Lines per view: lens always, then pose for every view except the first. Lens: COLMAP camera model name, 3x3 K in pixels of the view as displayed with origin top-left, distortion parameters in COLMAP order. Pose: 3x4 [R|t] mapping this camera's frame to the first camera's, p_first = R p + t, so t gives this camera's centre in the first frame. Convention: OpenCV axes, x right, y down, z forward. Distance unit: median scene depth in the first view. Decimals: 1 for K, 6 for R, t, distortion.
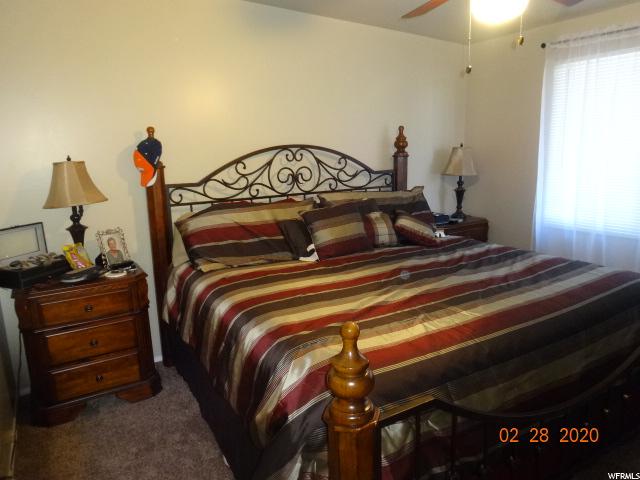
lens RADIAL K [[464.6, 0, 317.8], [0, 464.6, 241.2], [0, 0, 1]] dist [-0.009561, -0.006899]
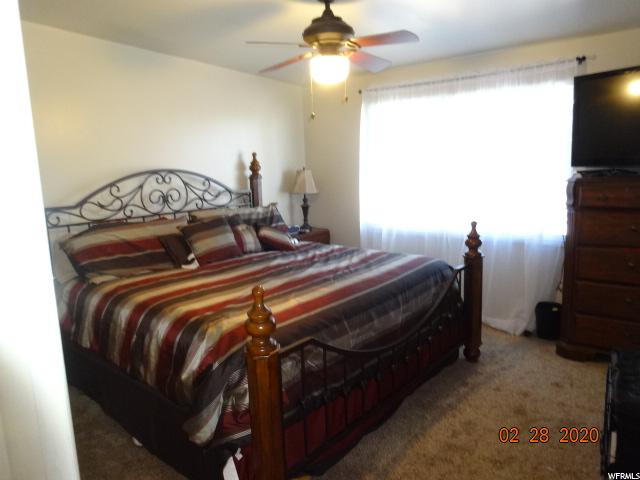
lens RADIAL K [[464.6, 0, 321.4], [0, 464.6, 240.1], [0, 0, 1]] dist [-0.009561, -0.006899]
pose [[0.939640, -0.059075, 0.337026, -0.099406], [0.075450, 0.996511, -0.035688, 0.038507], [-0.333742, 0.058962, 0.940819, -0.211740]]
